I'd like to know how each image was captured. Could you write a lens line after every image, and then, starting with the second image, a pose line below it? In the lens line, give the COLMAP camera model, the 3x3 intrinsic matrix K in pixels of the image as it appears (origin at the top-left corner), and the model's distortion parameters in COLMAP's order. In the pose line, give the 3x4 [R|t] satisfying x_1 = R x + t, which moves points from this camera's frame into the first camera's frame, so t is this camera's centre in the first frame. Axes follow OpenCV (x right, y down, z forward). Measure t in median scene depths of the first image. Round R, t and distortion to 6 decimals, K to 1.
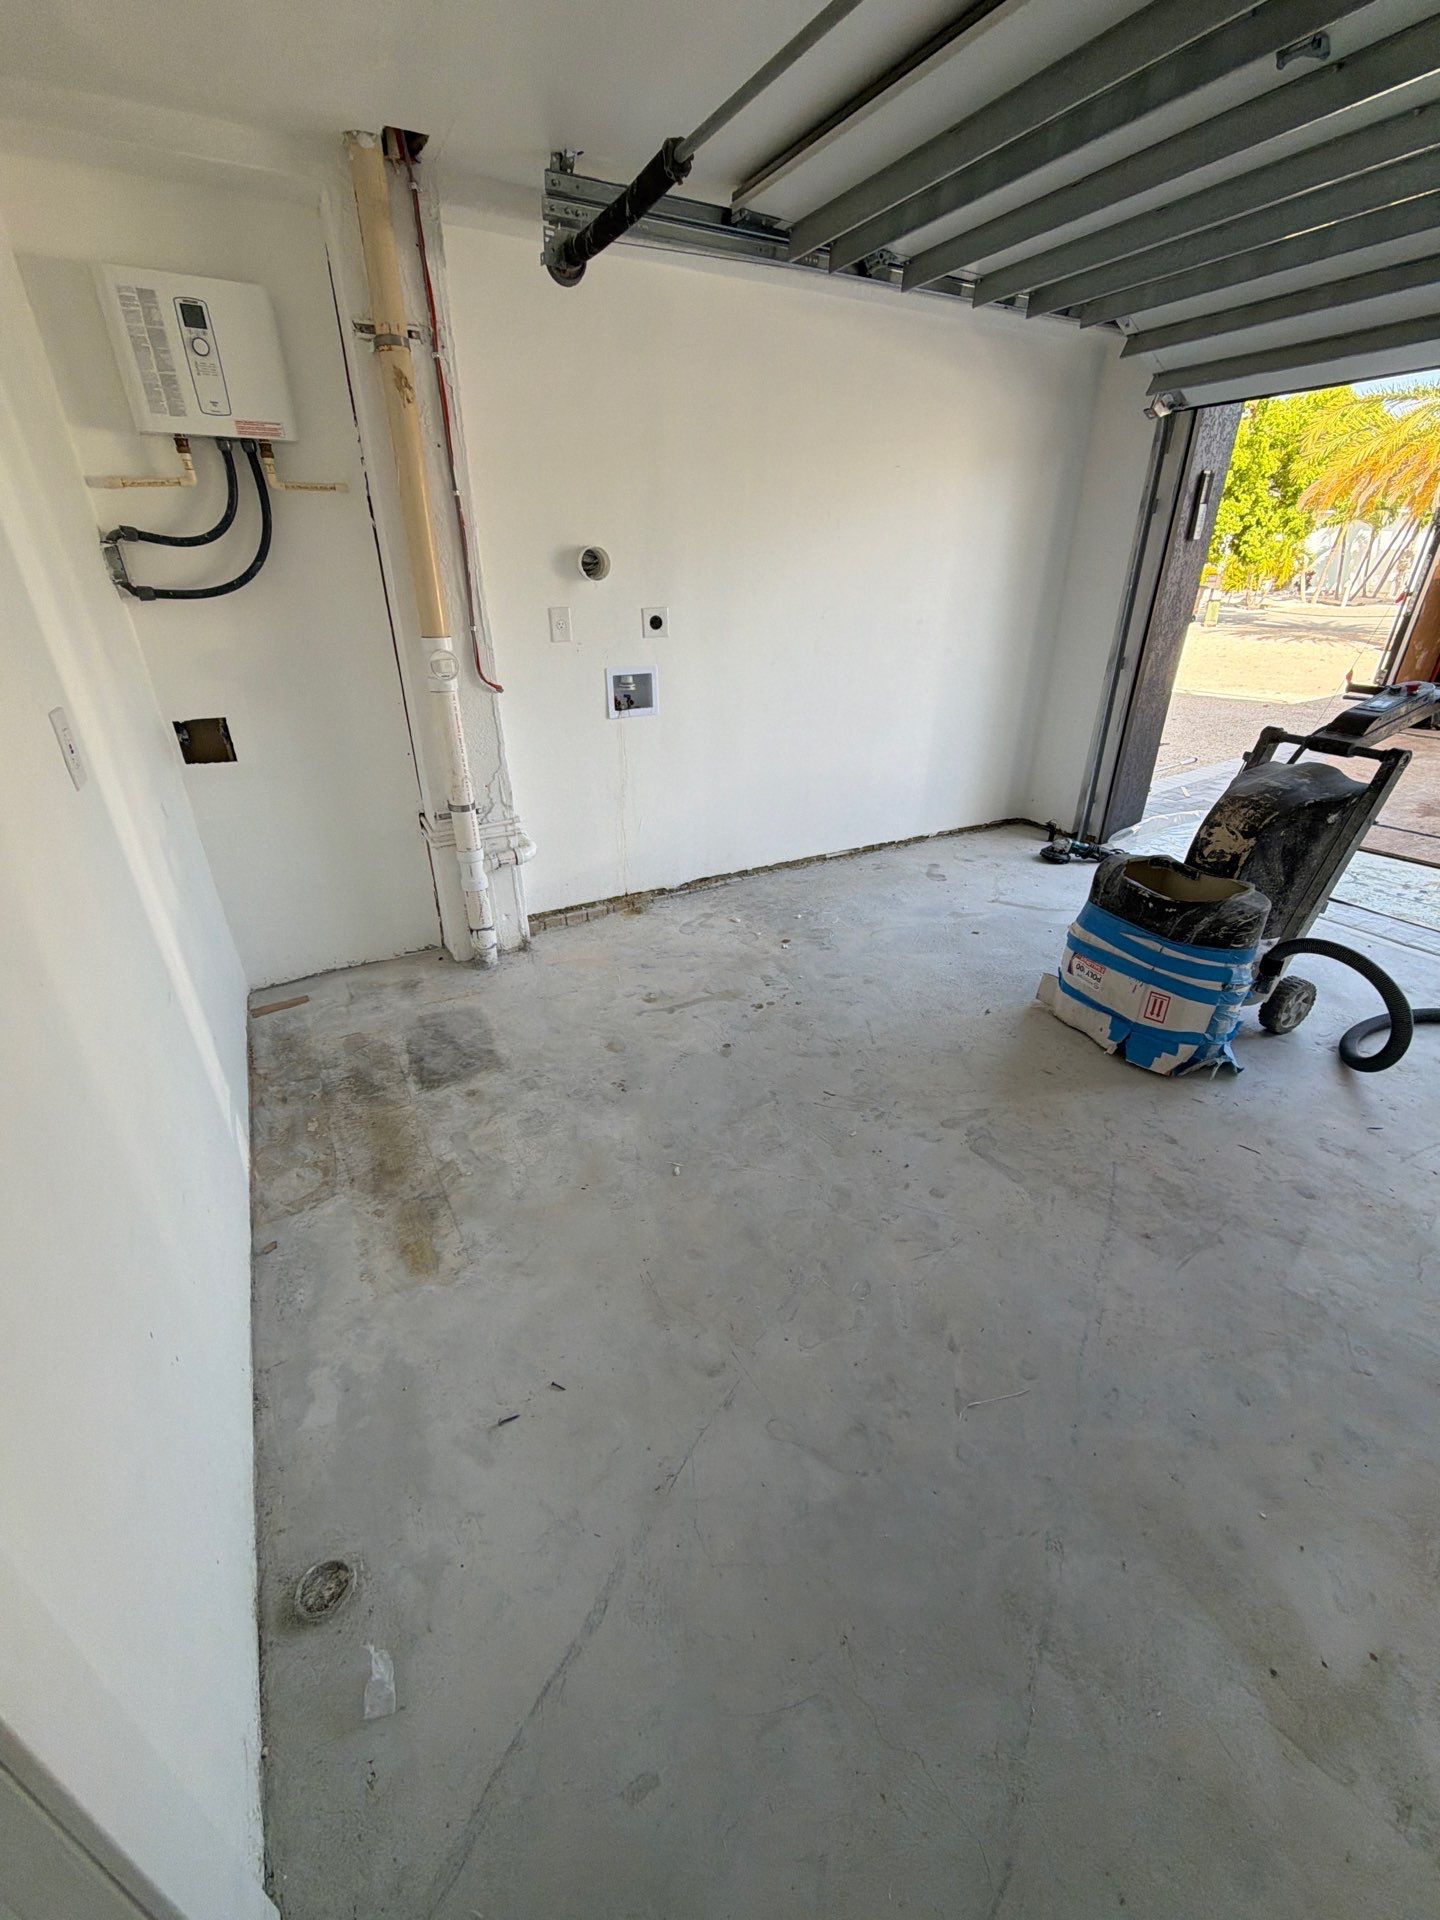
lens RADIAL K [[775.1, 0, 720.1], [0, 775.1, 962.8], [0, 0, 1]] dist [-0.000376, -0.000027]
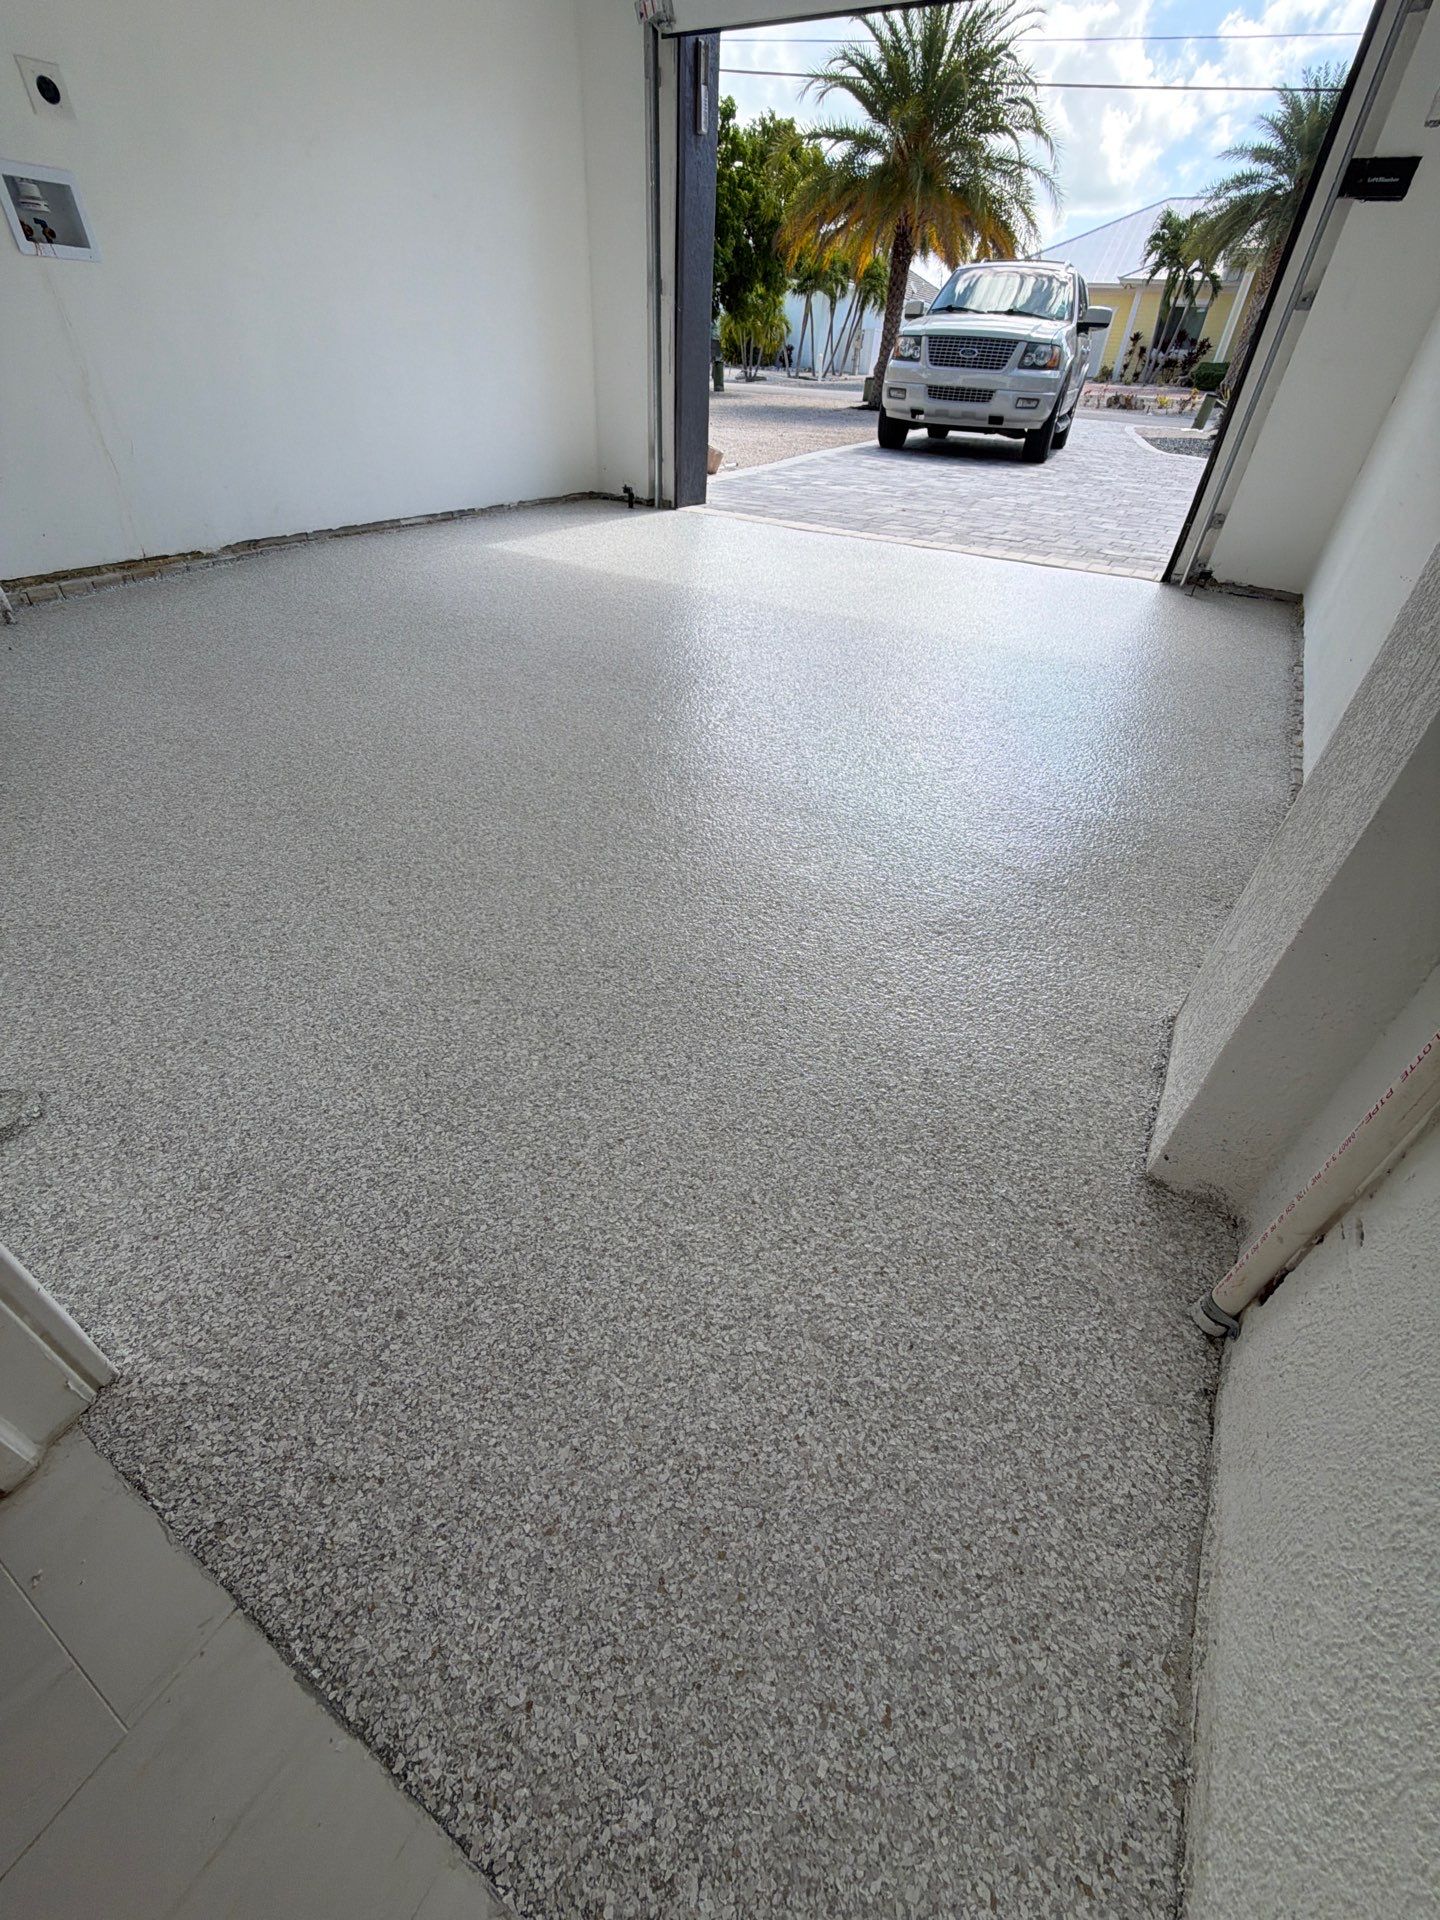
lens RADIAL K [[768.0, 0, 719.1], [0, 768.0, 958.7], [0, 0, 1]] dist [0.001048, 0.000017]
pose [[0.863323, -0.277893, 0.421247, -0.072856], [0.185503, 0.951039, 0.247213, 0.245258], [-0.469321, -0.135282, 0.872604, 0.019573]]
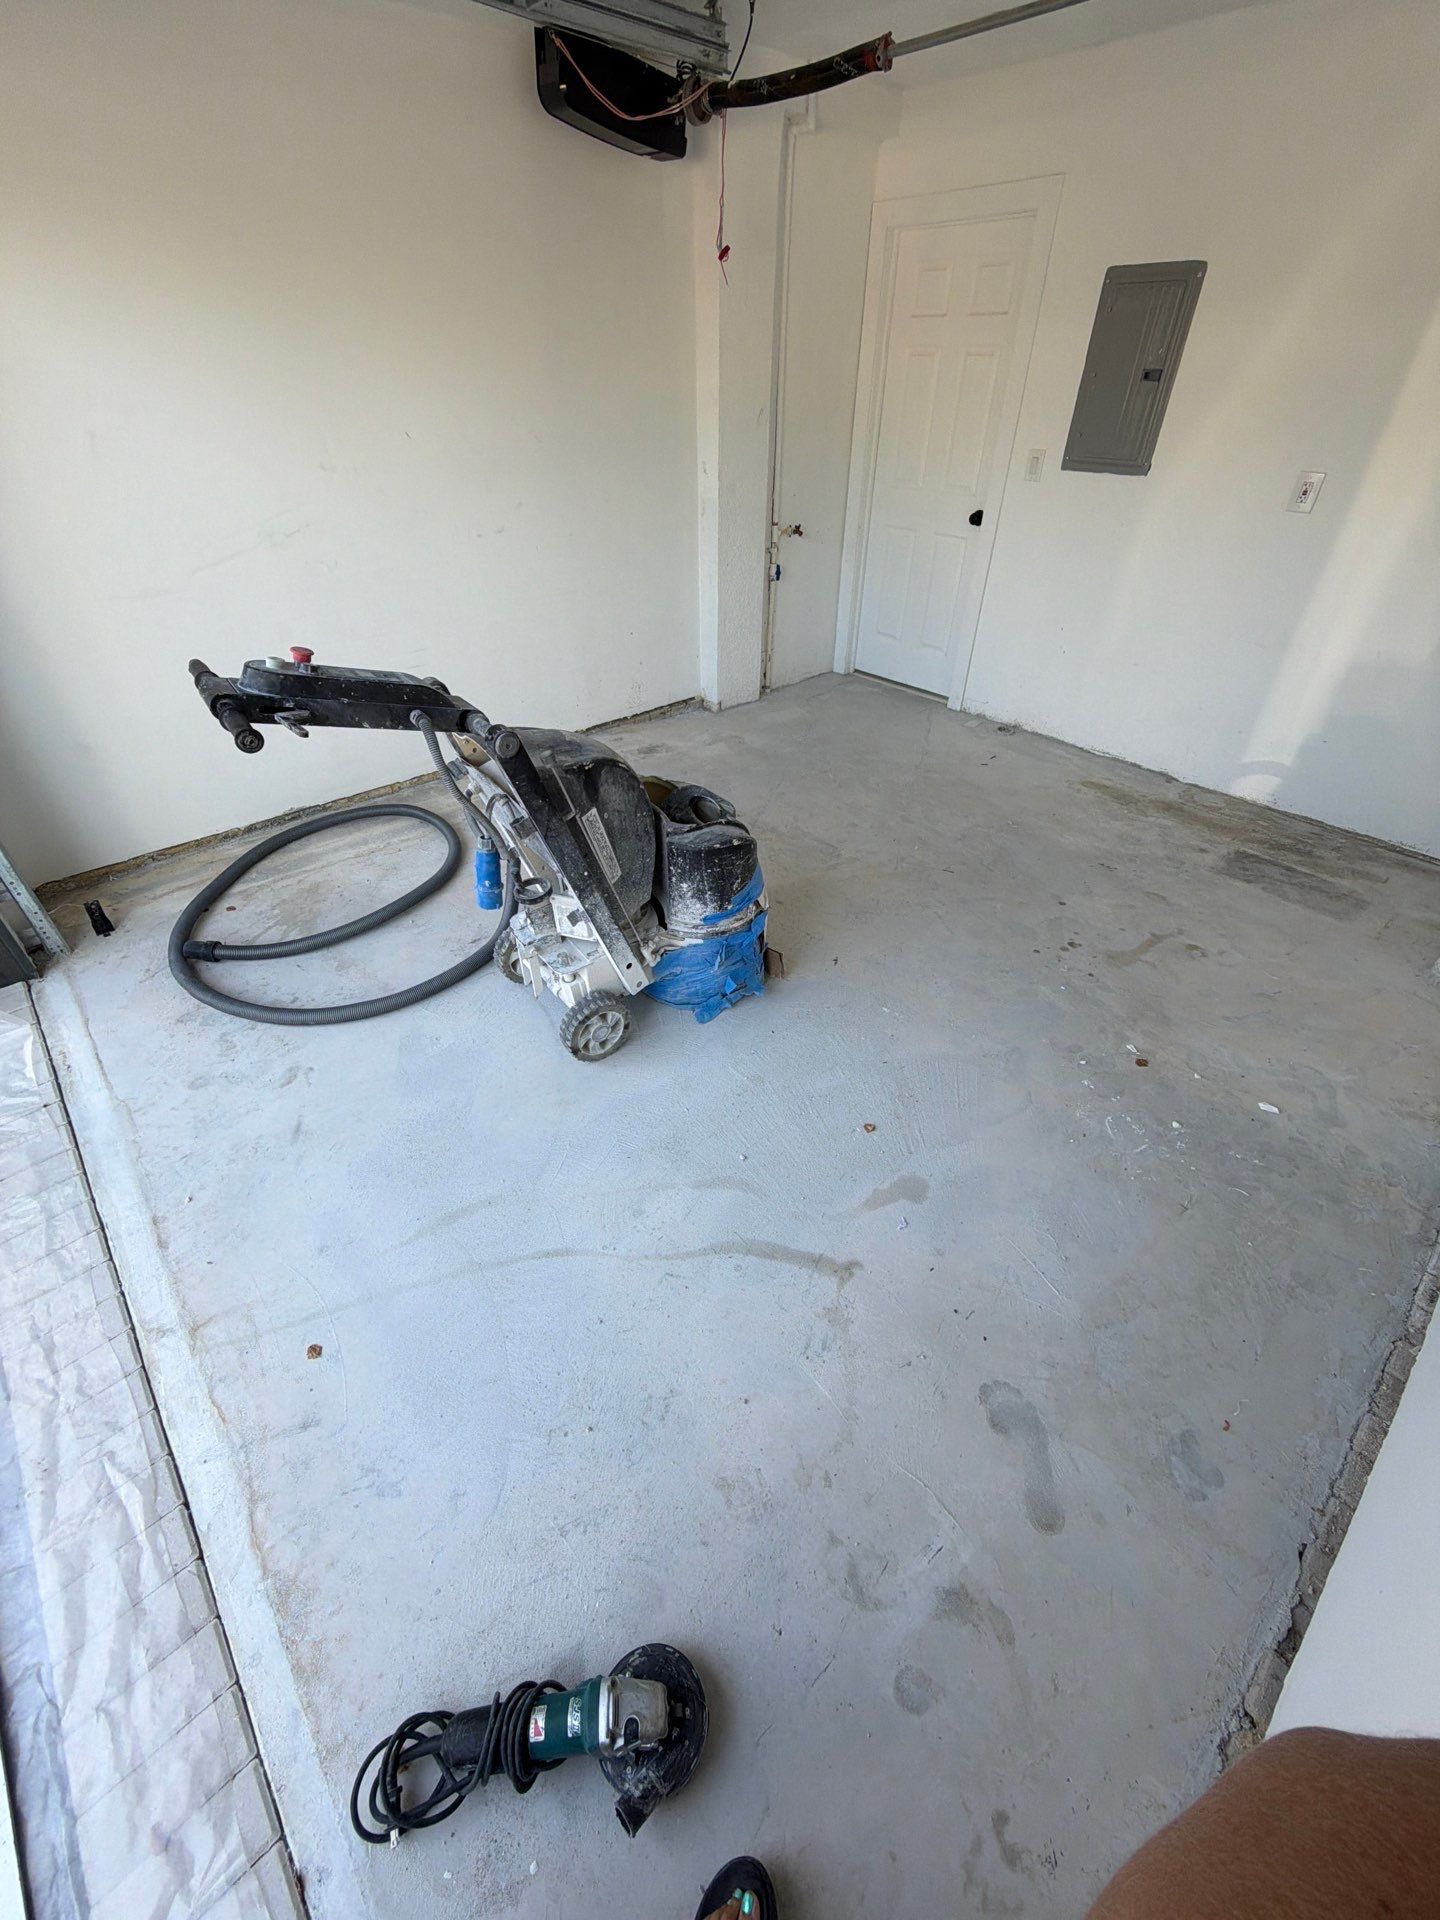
lens RADIAL K [[768.0, 0, 719.1], [0, 768.0, 958.7], [0, 0, 1]] dist [0.001048, 0.000017]
pose [[-0.974130, 0.139461, -0.177823, 0.567032], [-0.101325, 0.433807, 0.895290, -0.644703], [0.201999, 0.890147, -0.408454, 1.192250]]
